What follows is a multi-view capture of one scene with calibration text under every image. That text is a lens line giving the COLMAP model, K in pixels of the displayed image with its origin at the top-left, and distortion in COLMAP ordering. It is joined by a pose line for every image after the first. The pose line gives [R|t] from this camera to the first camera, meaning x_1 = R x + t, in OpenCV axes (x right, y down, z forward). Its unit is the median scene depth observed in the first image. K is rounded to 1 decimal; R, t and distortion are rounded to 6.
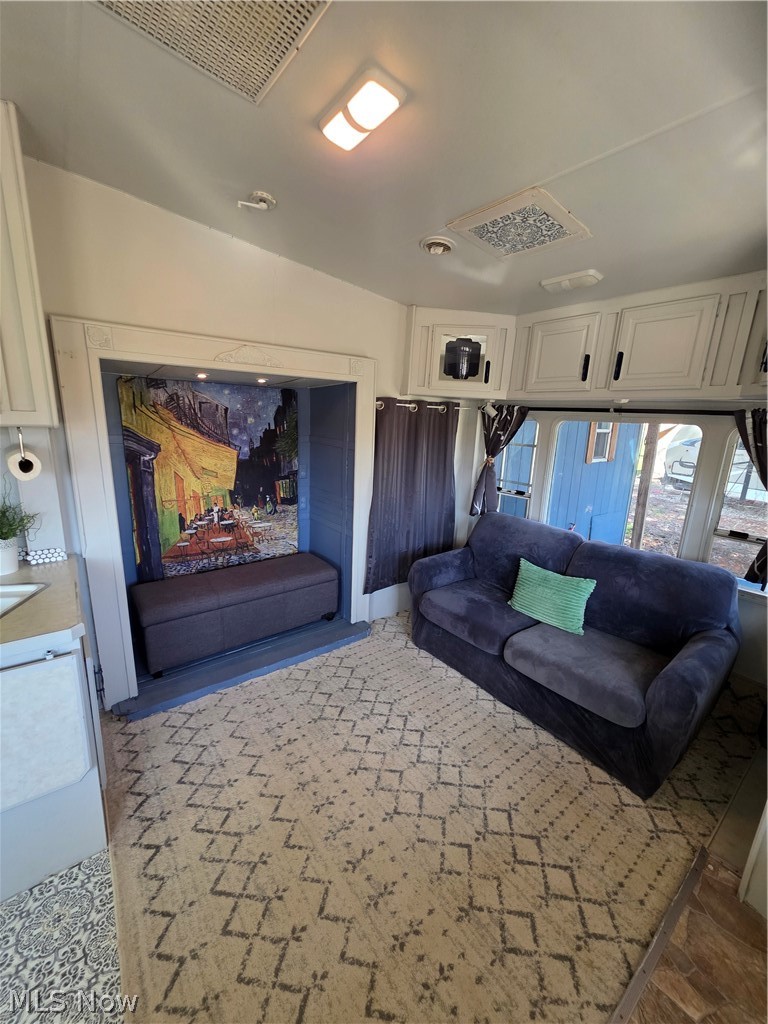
lens RADIAL K [[408.3, 0, 382.4], [0, 408.3, 512.0], [0, 0, 1]] dist [-0.001671, 0.001025]
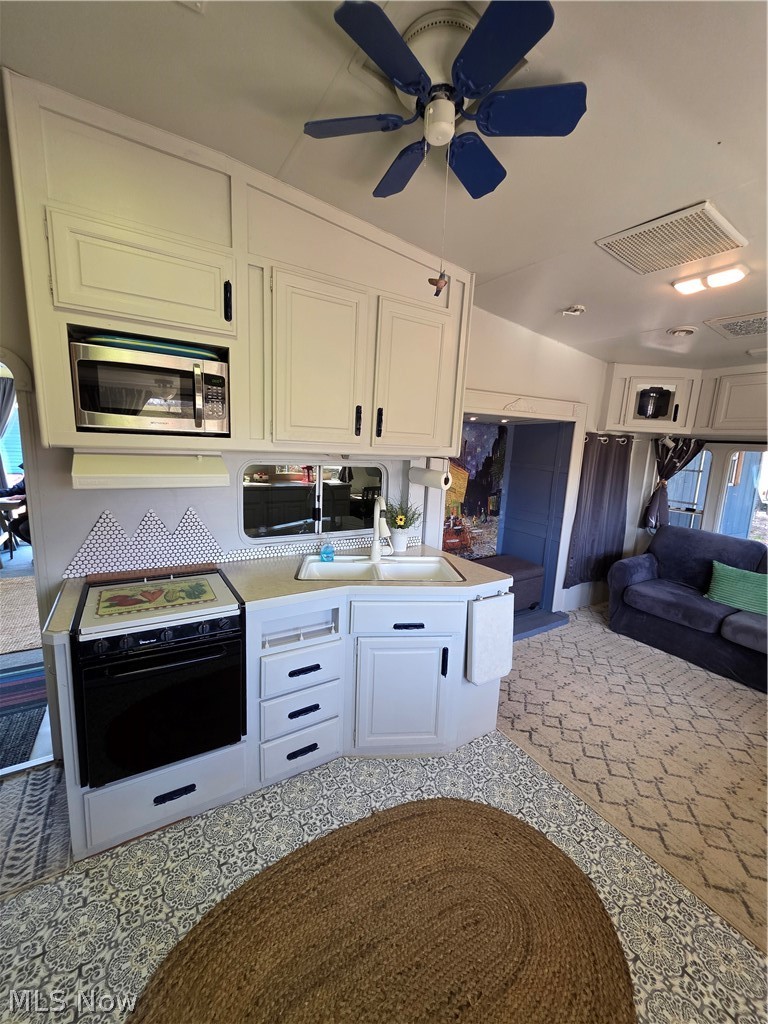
lens RADIAL K [[408.3, 0, 383.0], [0, 408.3, 511.1], [0, 0, 1]] dist [-0.001671, 0.001025]
pose [[0.994693, 0.018770, -0.101156, -0.670440], [-0.024760, 0.997992, -0.058292, 0.074168], [0.099859, 0.060488, 0.993161, -0.429248]]
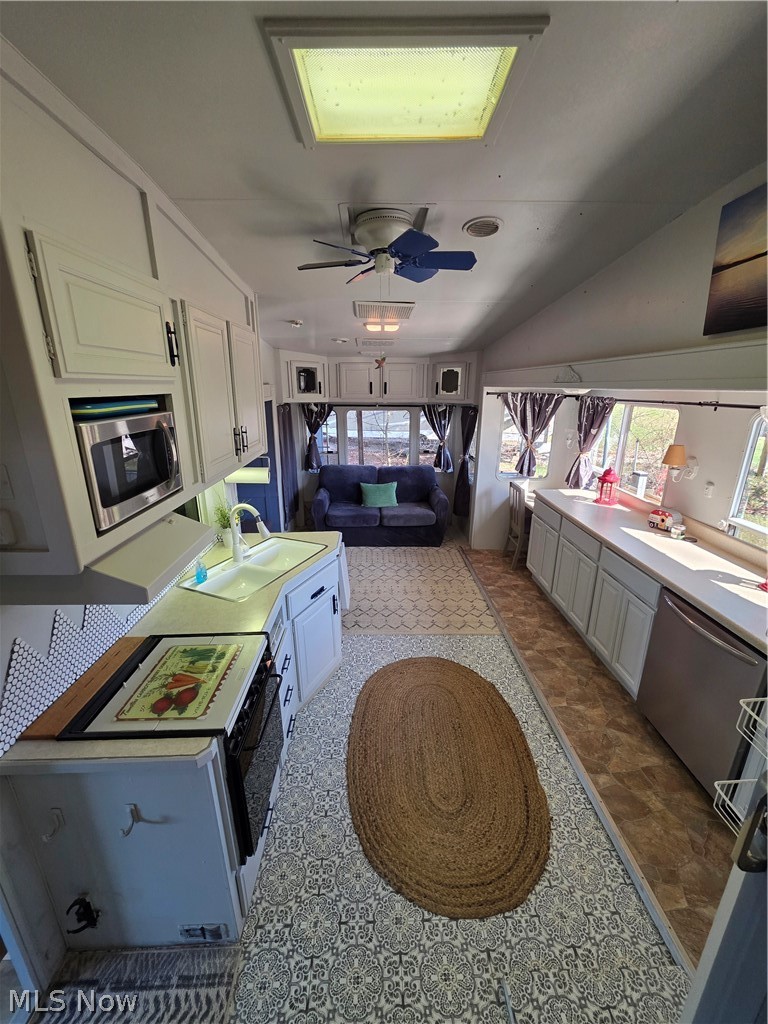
lens RADIAL K [[408.3, 0, 381.9], [0, 408.3, 511.3], [0, 0, 1]] dist [-0.001671, 0.001025]
pose [[0.592184, -0.279493, 0.755779, -1.430467], [0.206542, 0.959234, 0.192899, -0.146368], [-0.778883, 0.041869, 0.625770, -0.413486]]
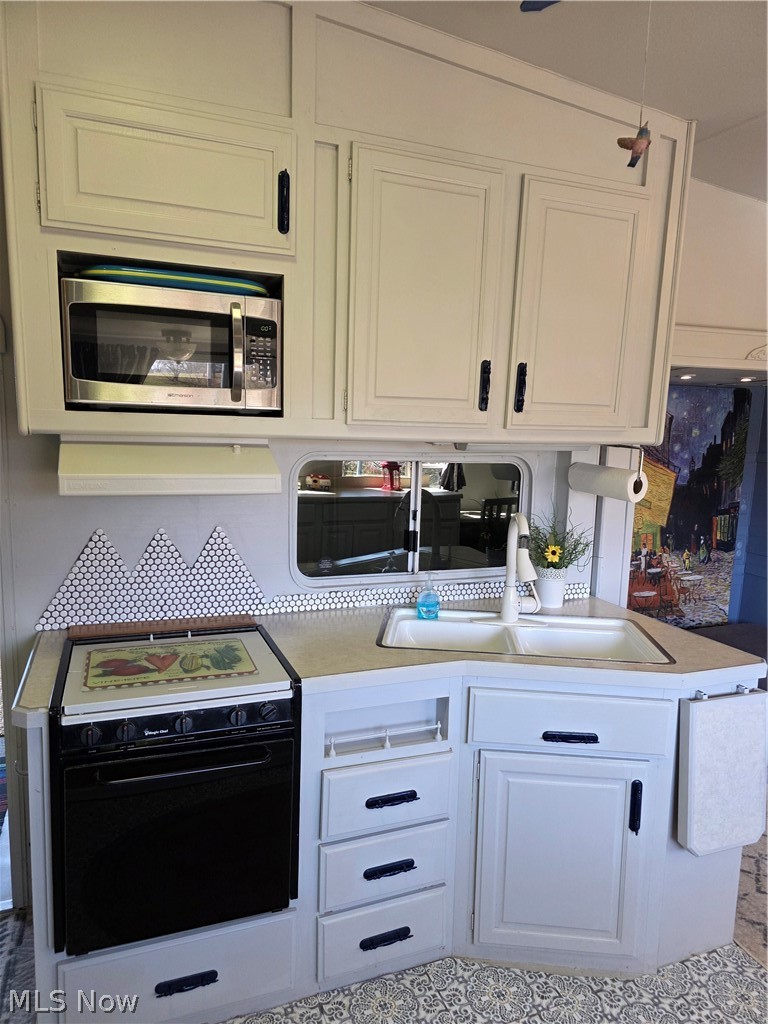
lens RADIAL K [[686.6, 0, 388.5], [0, 686.6, 519.7], [0, 0, 1]] dist [0.053872, -0.042846]
pose [[0.960260, 0.026808, -0.277816, -0.684739], [-0.051106, 0.995436, -0.080591, 0.080999], [0.274388, 0.091586, 0.957248, -0.444991]]
